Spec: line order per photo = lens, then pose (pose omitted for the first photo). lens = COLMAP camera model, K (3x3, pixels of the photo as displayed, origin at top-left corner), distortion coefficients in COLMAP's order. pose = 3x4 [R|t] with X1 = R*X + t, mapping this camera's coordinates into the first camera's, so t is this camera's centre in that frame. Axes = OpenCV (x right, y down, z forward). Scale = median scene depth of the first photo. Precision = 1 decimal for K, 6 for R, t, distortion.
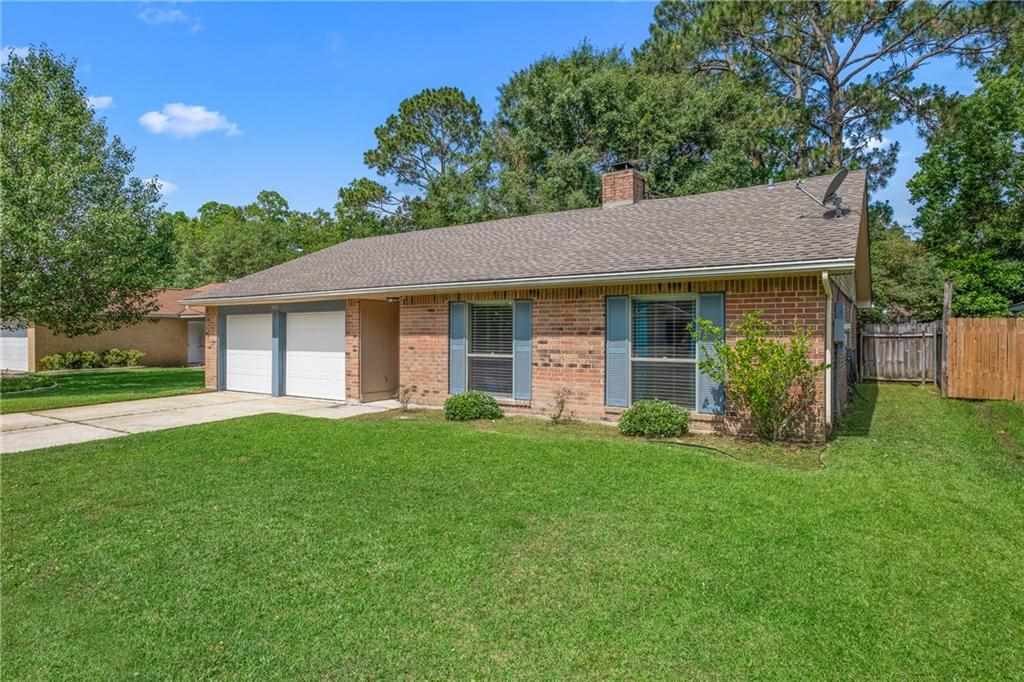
lens RADIAL K [[577.1, 0, 511.3], [0, 577.1, 346.1], [0, 0, 1]] dist [0.000354, 0.002369]
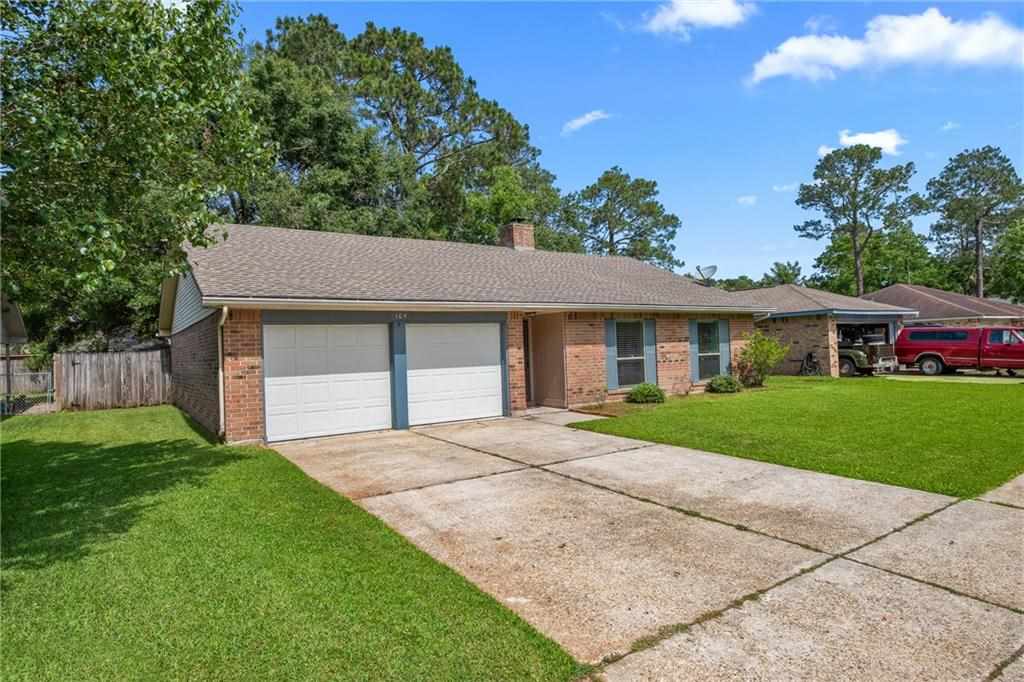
lens RADIAL K [[546.1, 0, 502.9], [0, 546.1, 331.4], [0, 0, 1]] dist [0.000458, 0.000174]
pose [[0.394350, 0.009347, 0.918913, -1.333195], [0.045417, 0.998528, -0.029648, -0.022553], [-0.917837, 0.053425, 0.393345, 0.740117]]
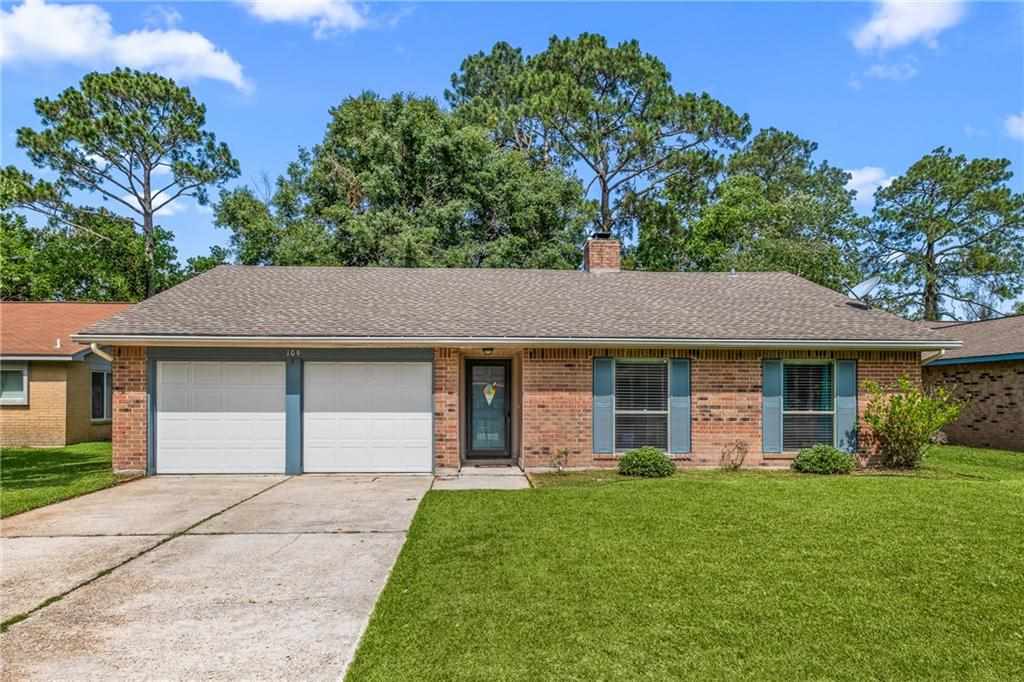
lens RADIAL K [[577.1, 0, 504.6], [0, 577.1, 391.3], [0, 0, 1]] dist [0.000354, 0.002369]
pose [[0.796373, -0.000478, 0.604805, -0.816020], [0.009074, 0.999897, -0.011158, -0.010654], [-0.604737, 0.014374, 0.796295, 0.330236]]
